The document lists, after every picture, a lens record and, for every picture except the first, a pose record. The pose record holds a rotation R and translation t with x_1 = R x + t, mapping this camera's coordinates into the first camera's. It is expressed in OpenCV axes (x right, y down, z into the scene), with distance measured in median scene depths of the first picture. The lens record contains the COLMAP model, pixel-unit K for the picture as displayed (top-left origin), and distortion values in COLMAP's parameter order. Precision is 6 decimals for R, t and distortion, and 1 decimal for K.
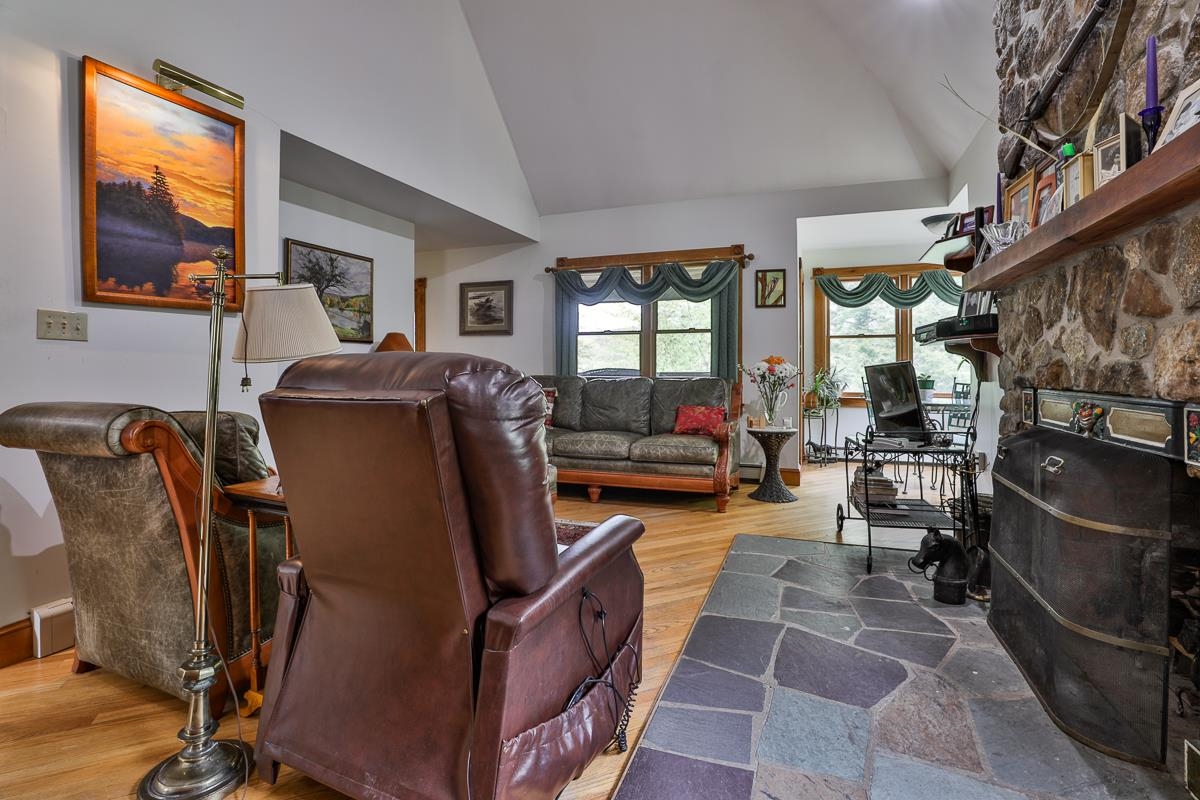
lens RADIAL K [[557.9, 0, 636.5], [0, 557.9, 363.2], [0, 0, 1]] dist [-0.023478, 0.003639]
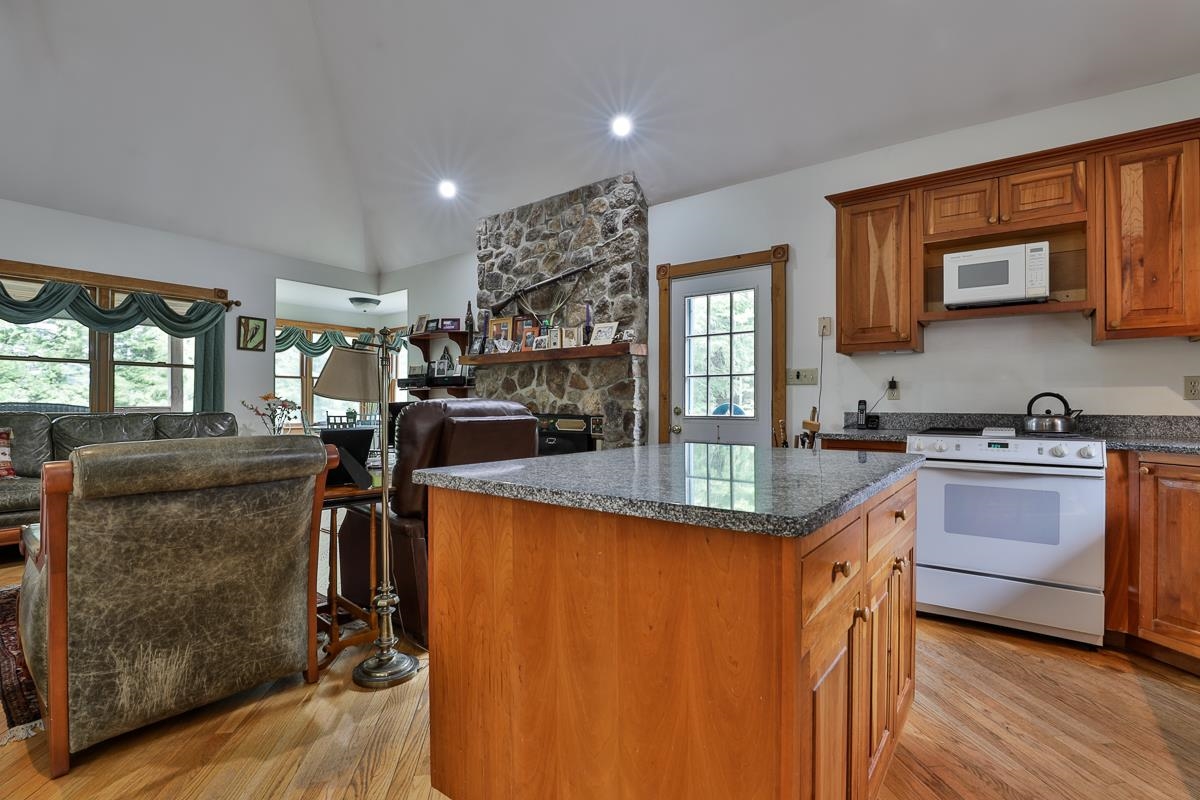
lens RADIAL K [[557.9, 0, 598.1], [0, 557.9, 395.4], [0, 0, 1]] dist [-0.023478, 0.003639]
pose [[0.283715, 0.016468, 0.958767, -0.640117], [-0.013313, 0.999824, -0.013233, -0.002118], [-0.958816, -0.009010, 0.283884, -0.004273]]
